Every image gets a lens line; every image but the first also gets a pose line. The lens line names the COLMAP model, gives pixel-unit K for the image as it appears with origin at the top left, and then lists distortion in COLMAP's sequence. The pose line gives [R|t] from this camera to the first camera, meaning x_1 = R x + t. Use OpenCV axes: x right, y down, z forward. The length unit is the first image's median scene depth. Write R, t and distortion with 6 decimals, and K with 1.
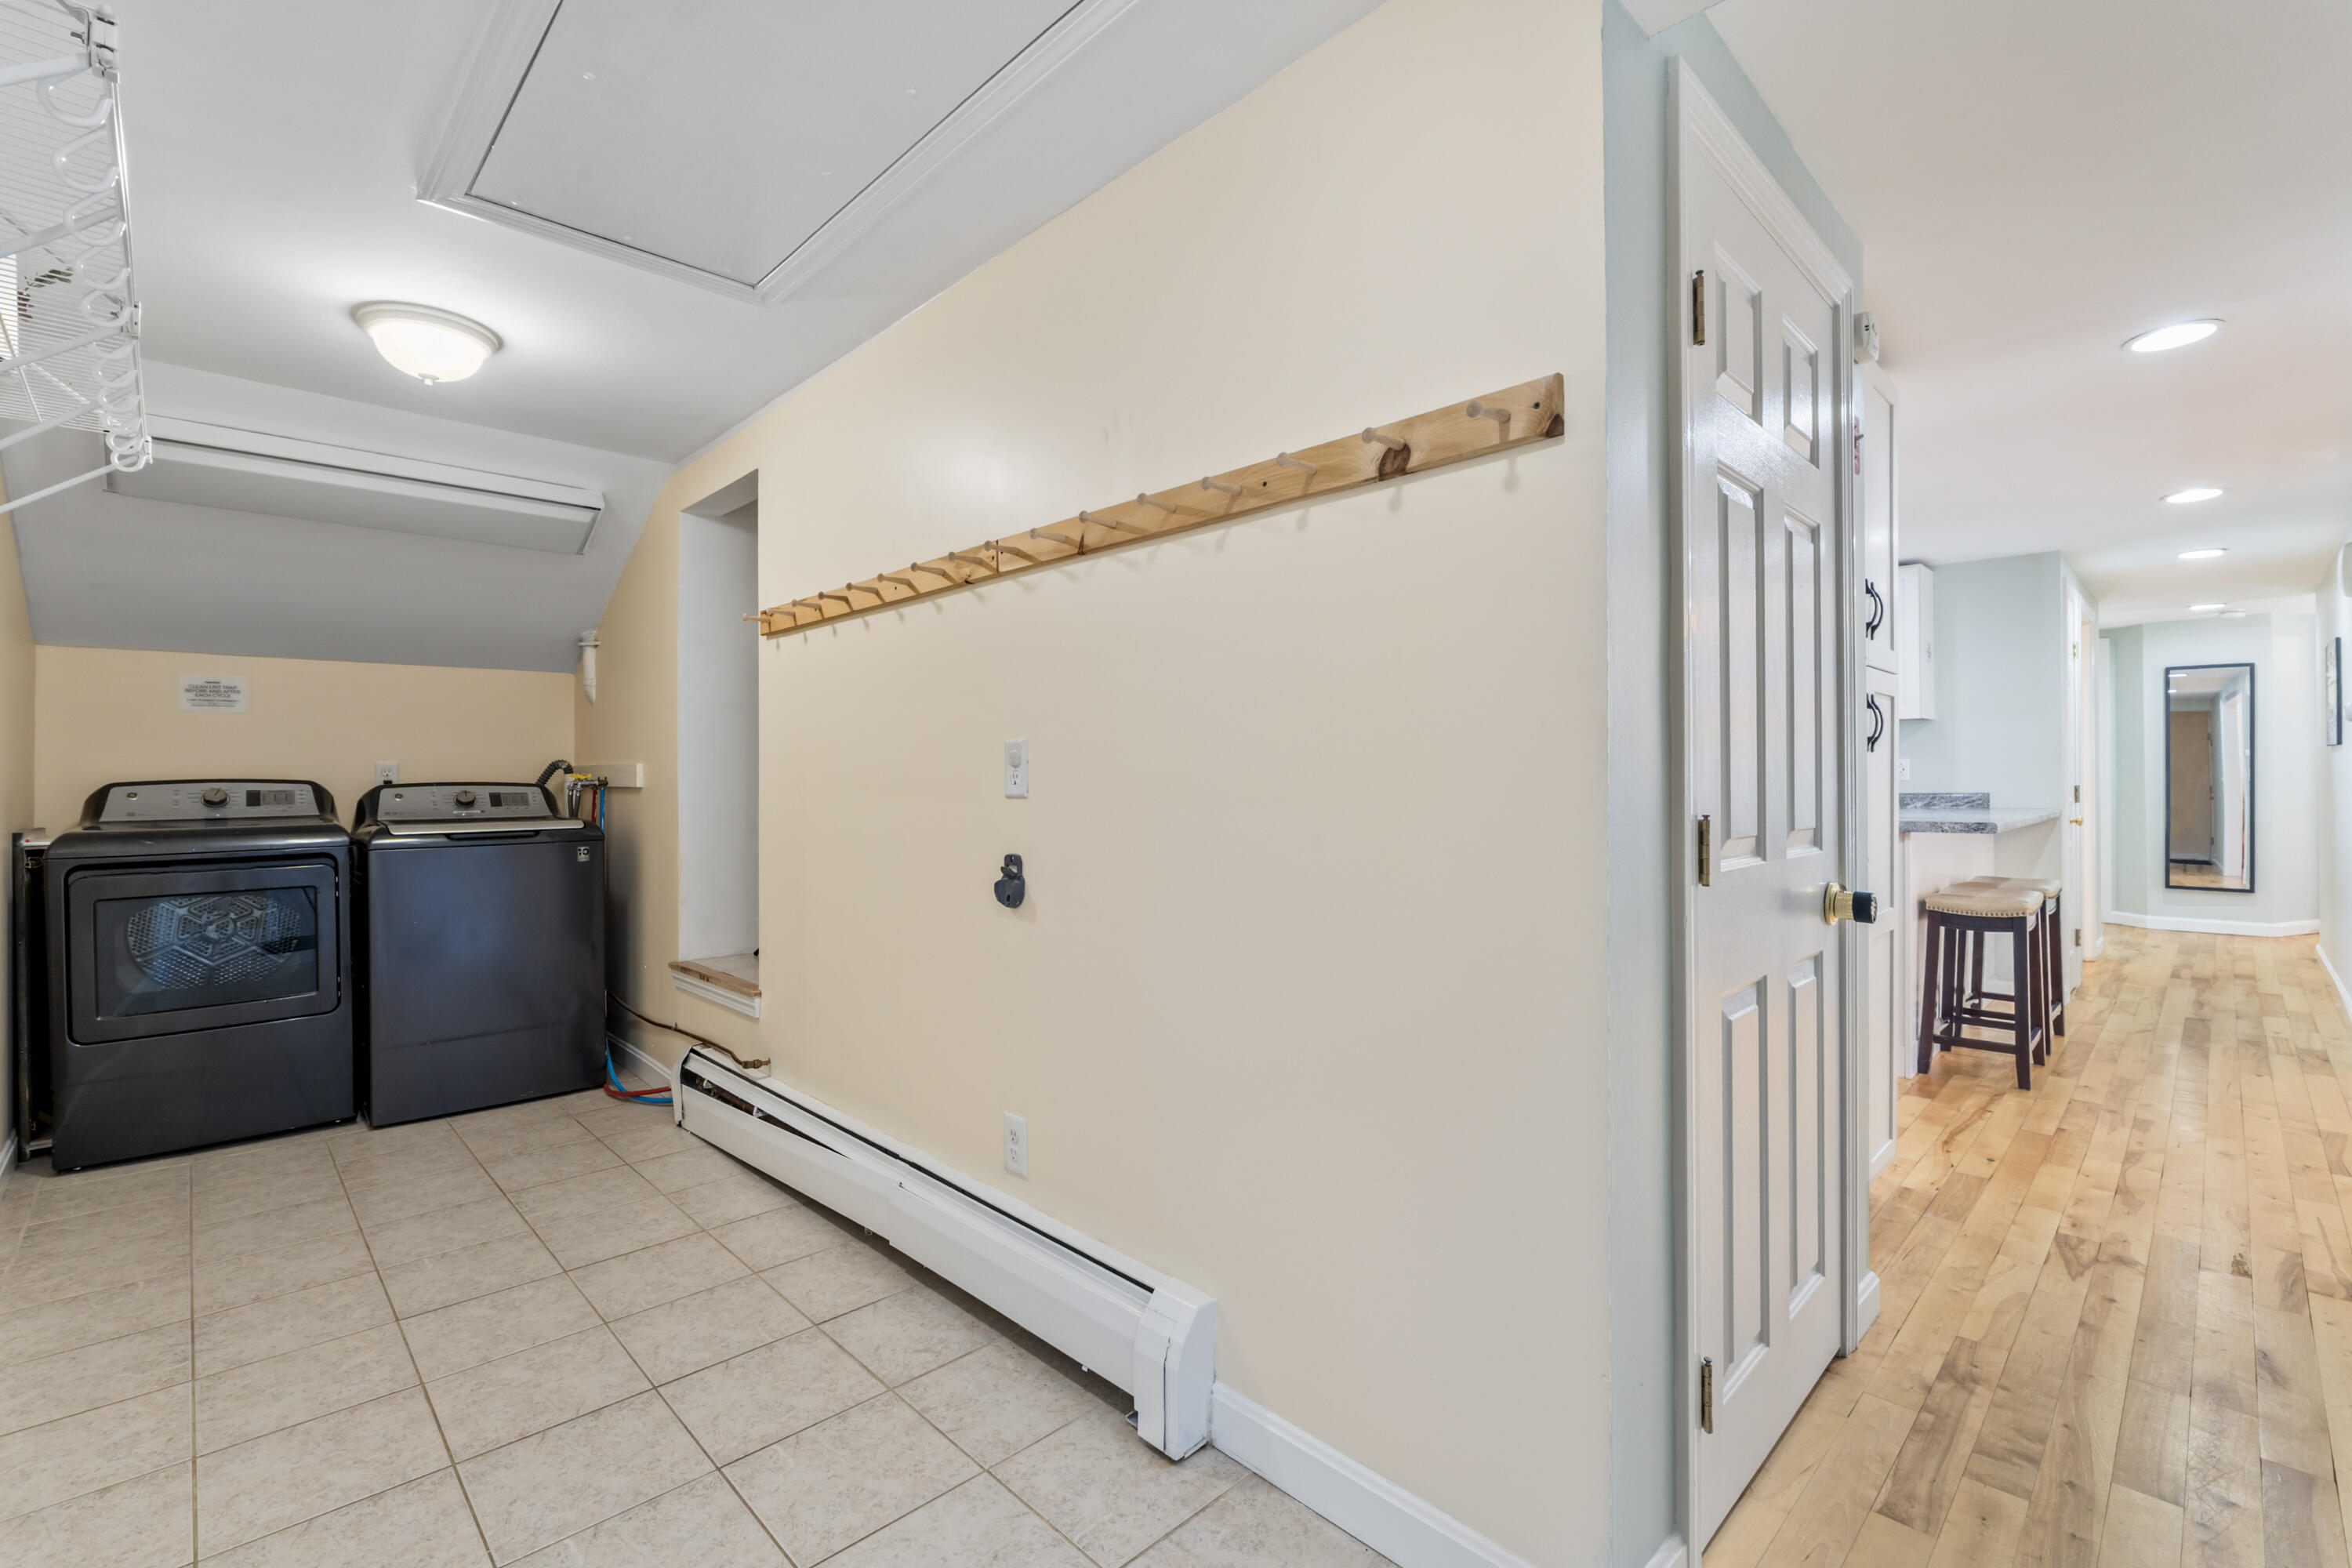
lens RADIAL K [[1022.9, 0, 1179.5], [0, 1022.9, 780.1], [0, 0, 1]] dist [-0.002017, -0.001142]
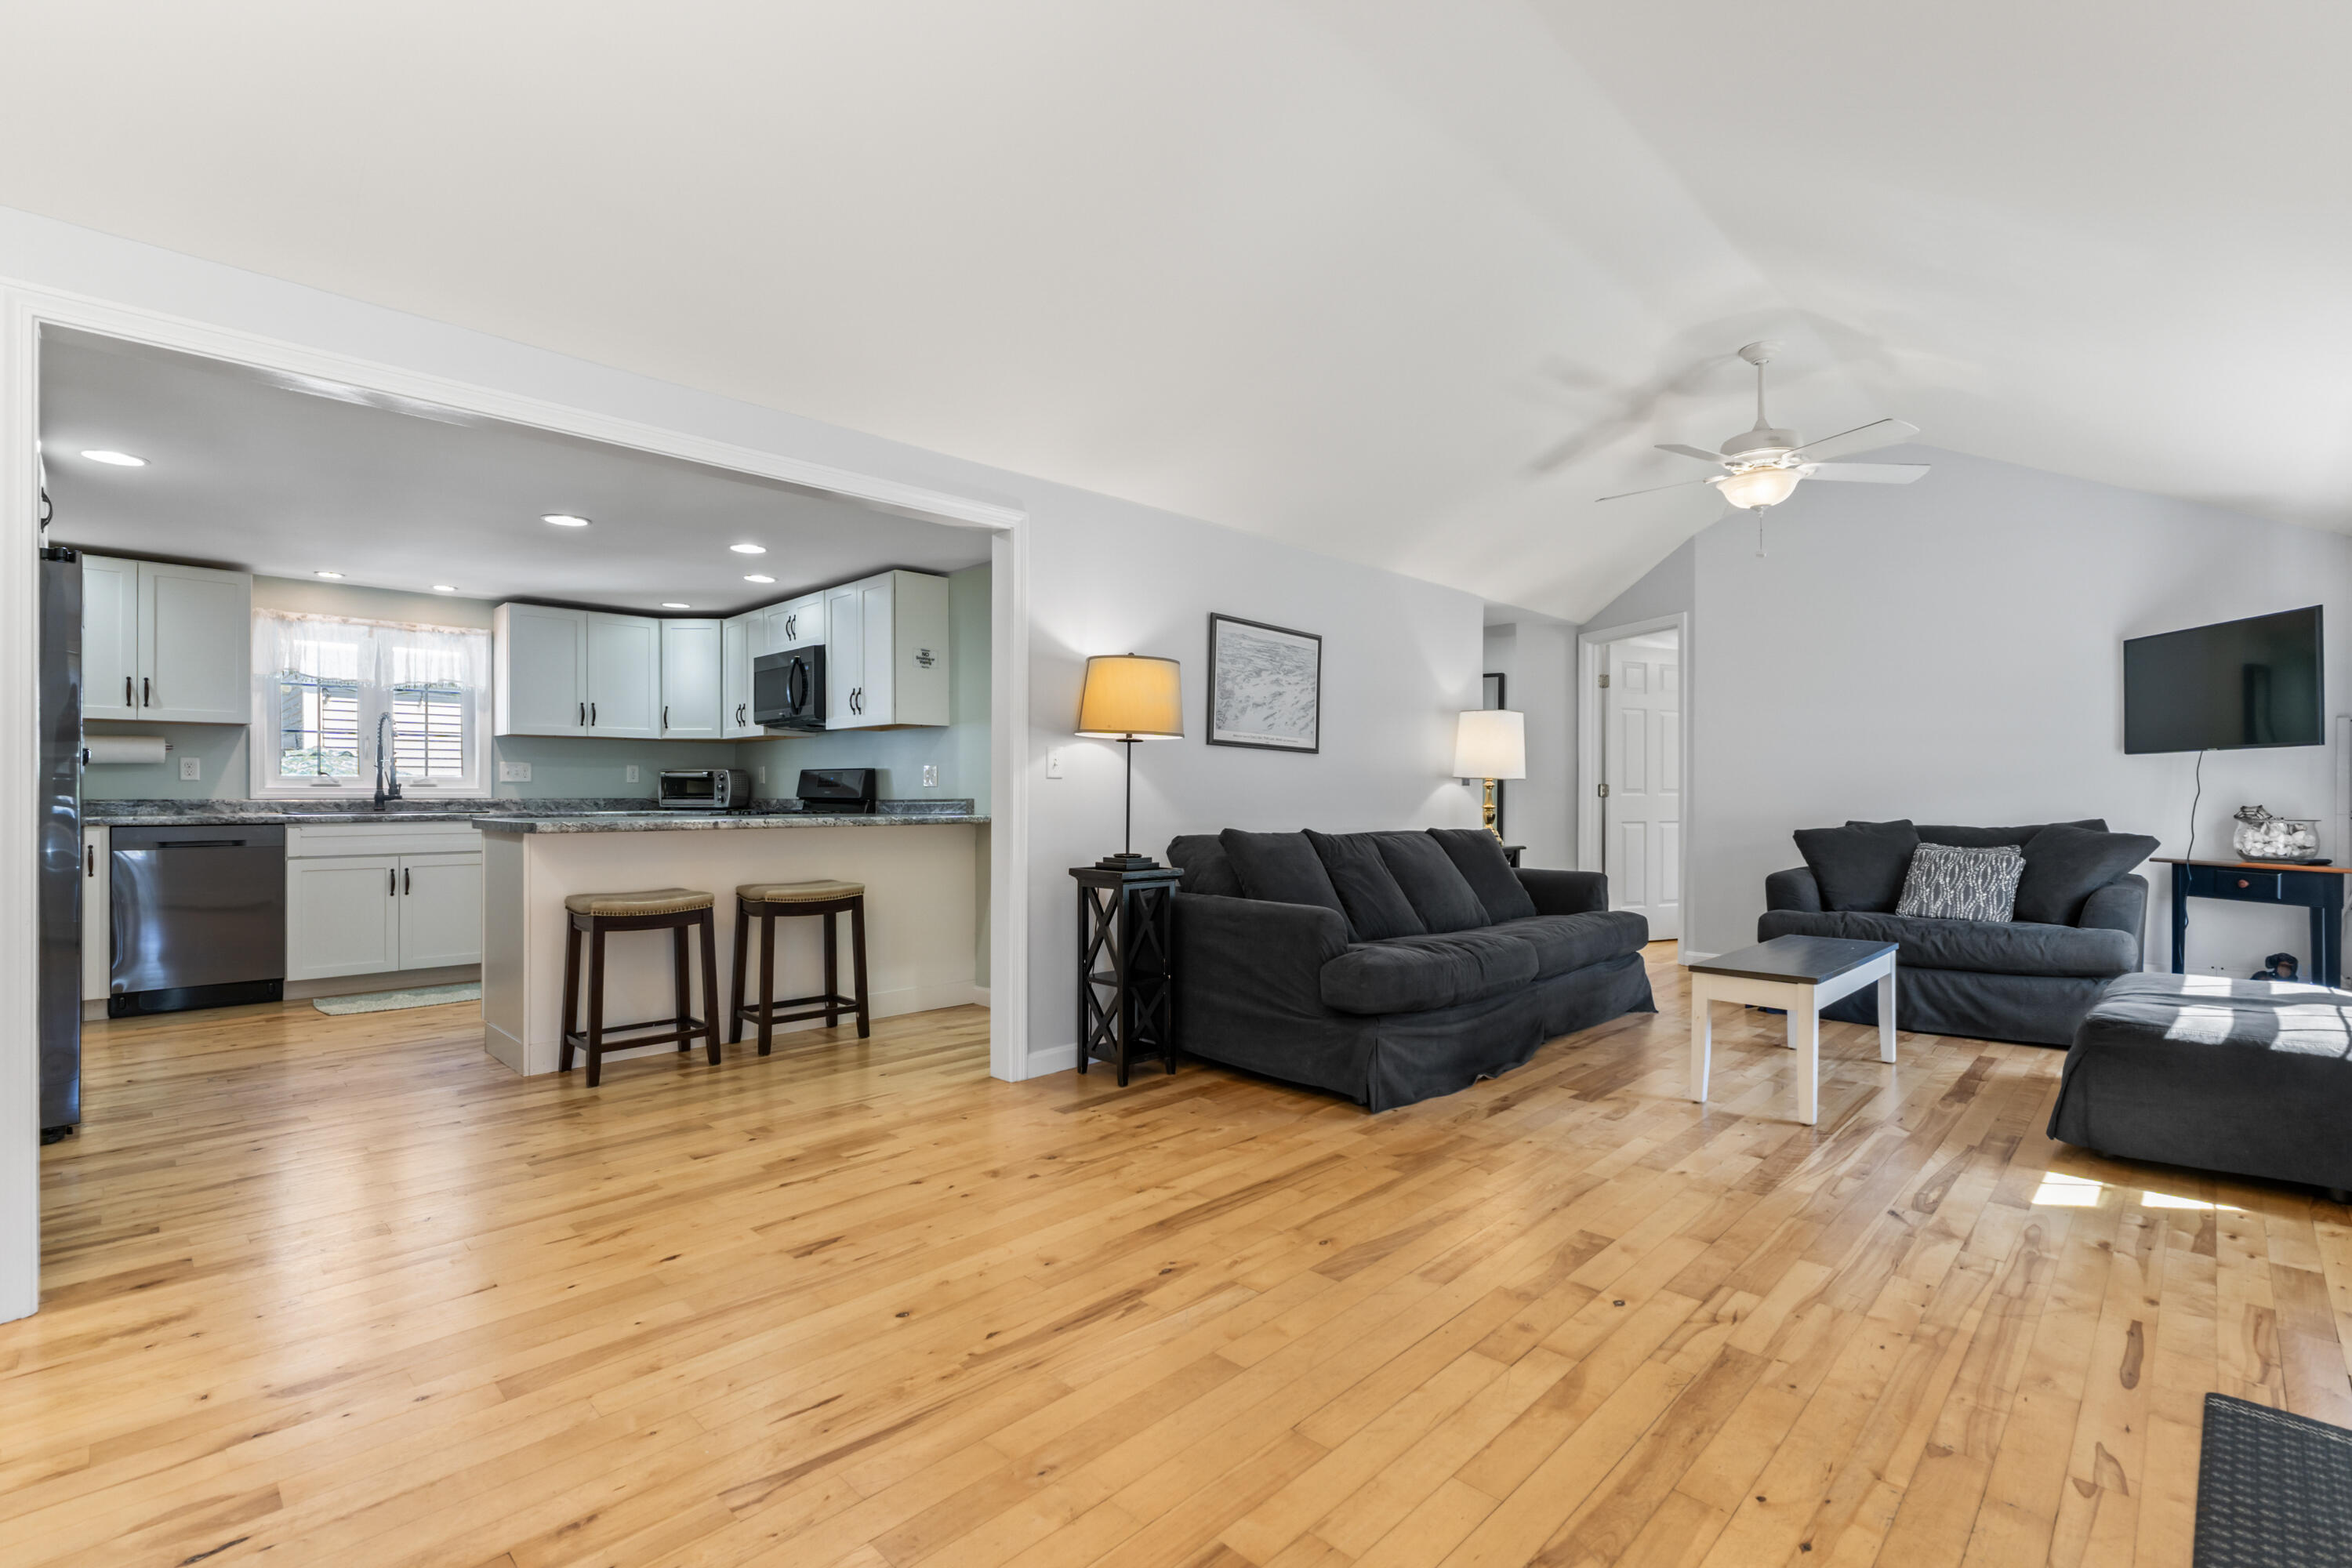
lens RADIAL K [[1066.3, 0, 1184.2], [0, 1066.3, 797.2], [0, 0, 1]] dist [-0.010193, 0.000911]
pose [[0.999616, 0.004632, 0.027305, 0.725254], [-0.004713, 0.999985, 0.002913, 0.005031], [-0.027291, -0.003041, 0.999623, -0.036422]]
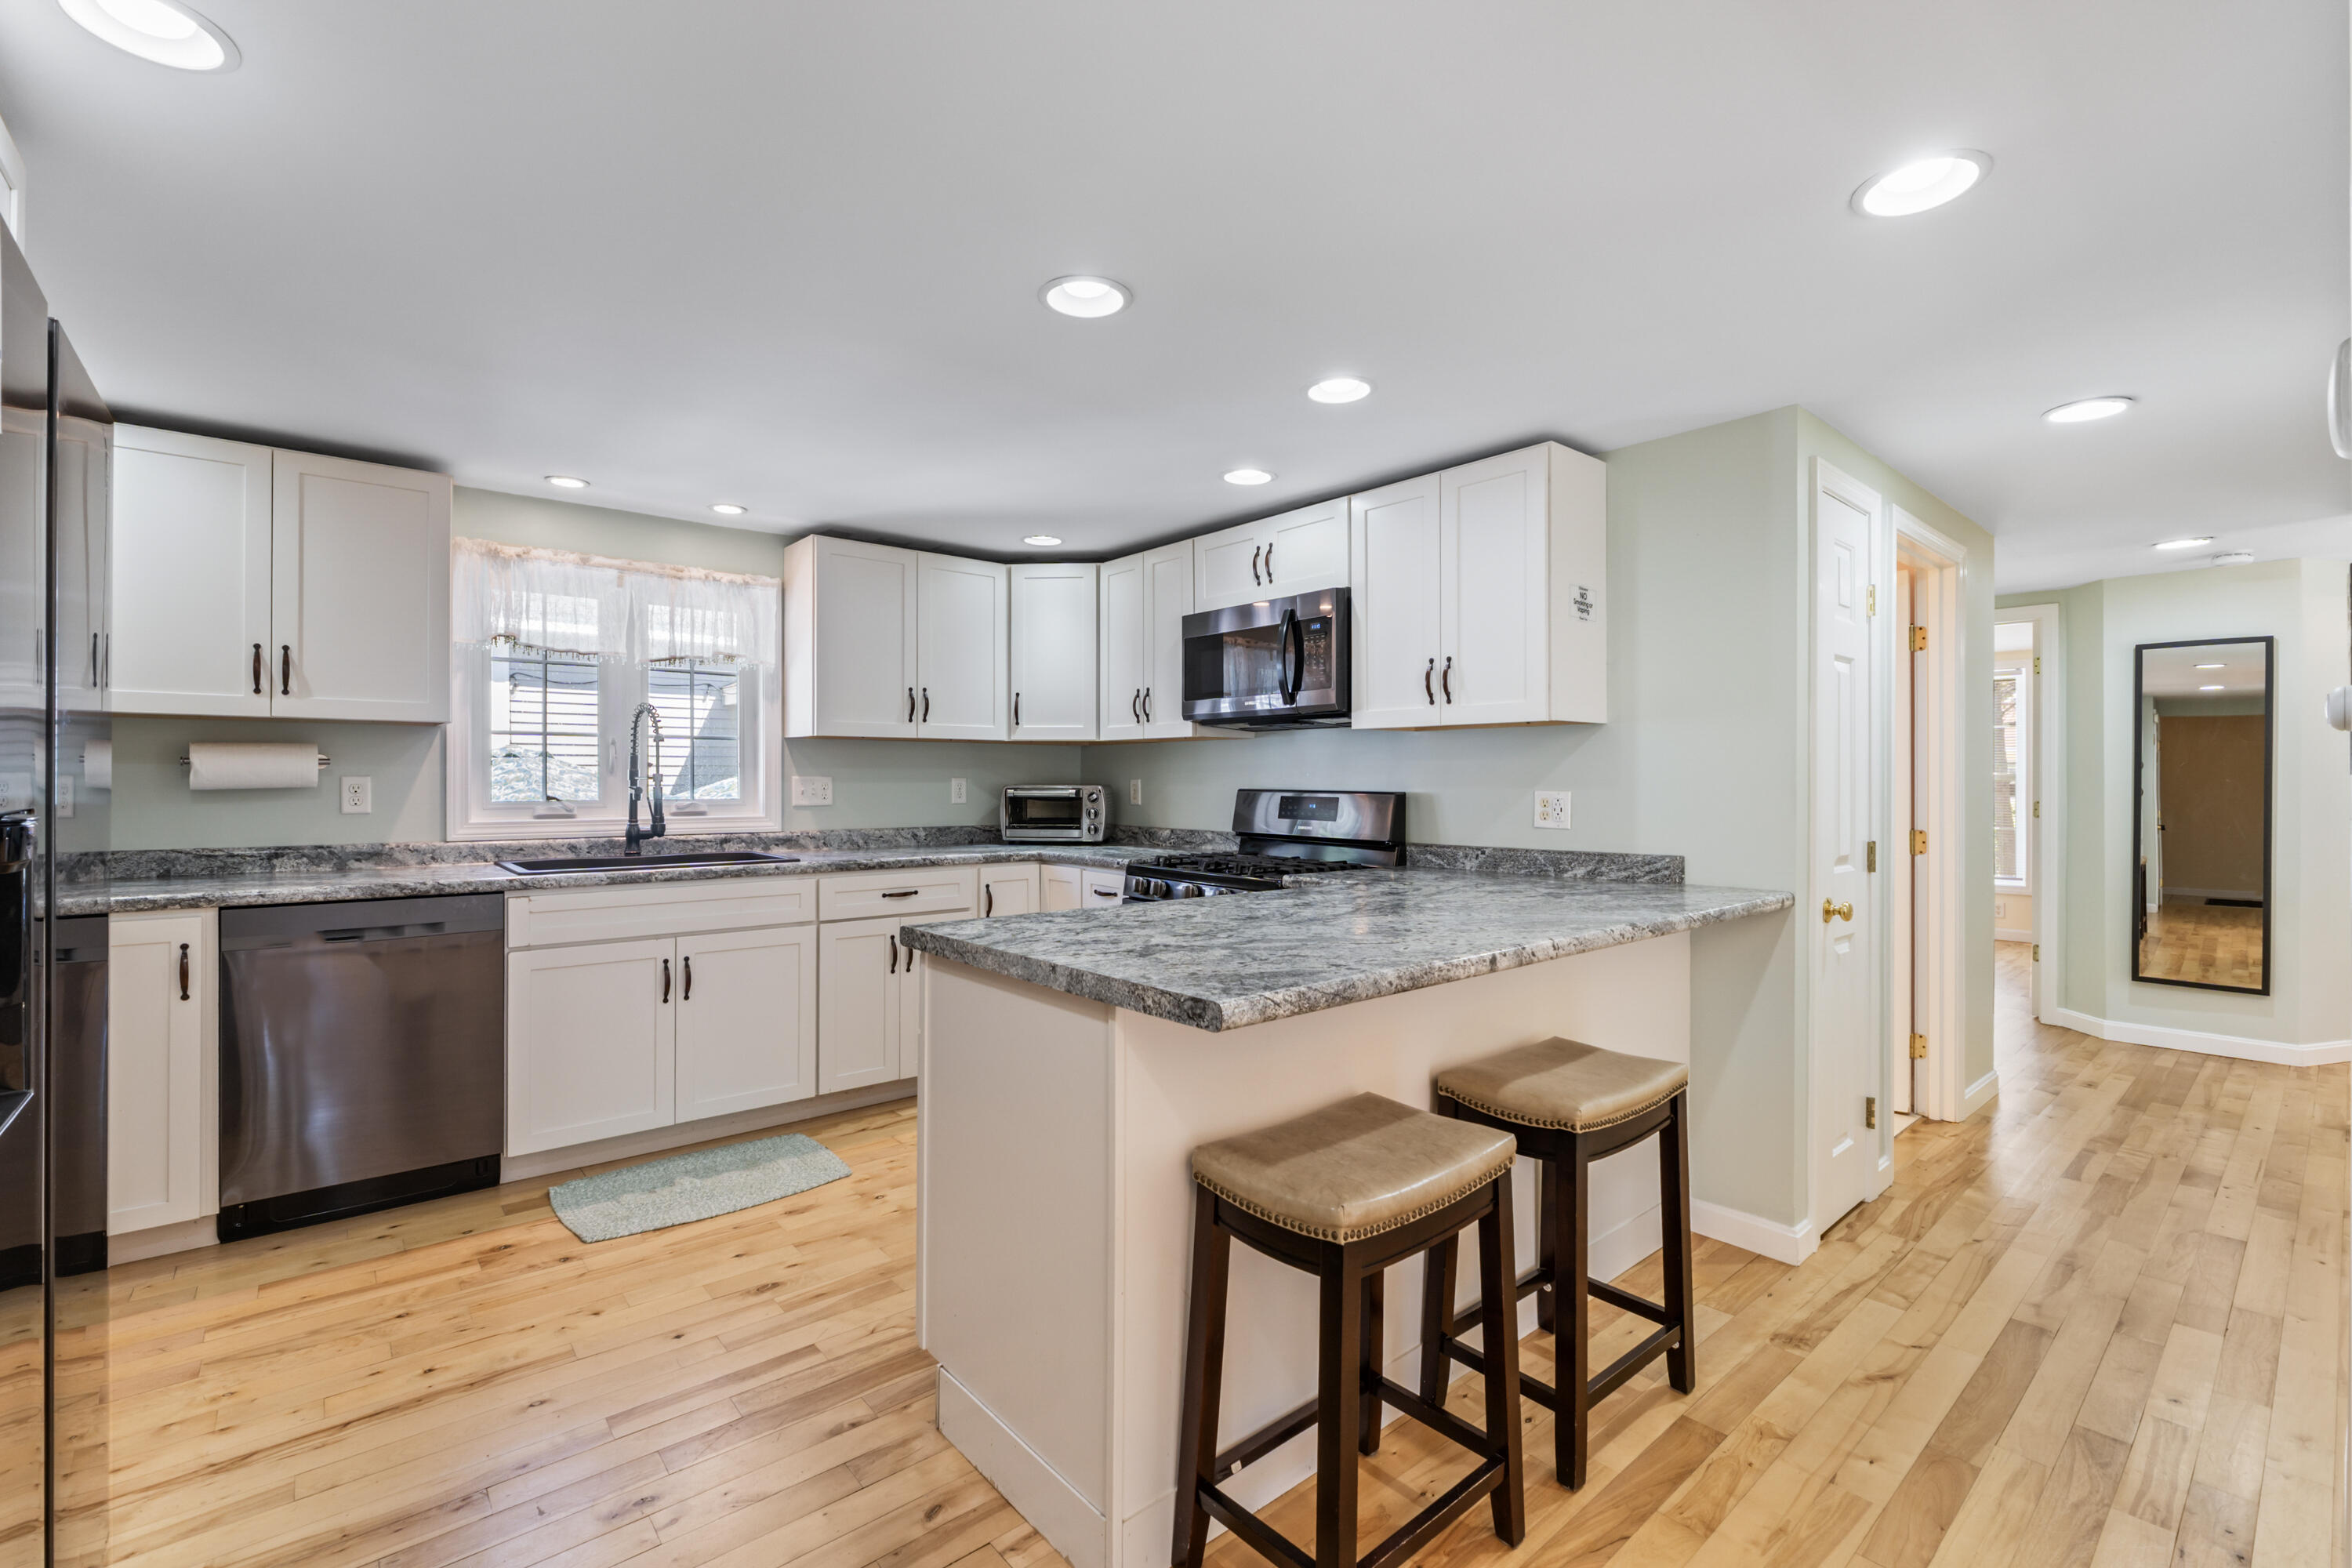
lens RADIAL K [[1022.9, 0, 1170.7], [0, 1022.9, 783.6], [0, 0, 1]] dist [-0.002017, -0.001142]
pose [[0.997895, 0.007965, -0.064364, 0.413510], [-0.007737, 0.999963, 0.003796, -0.020135], [0.064391, -0.003290, 0.997919, 0.322949]]
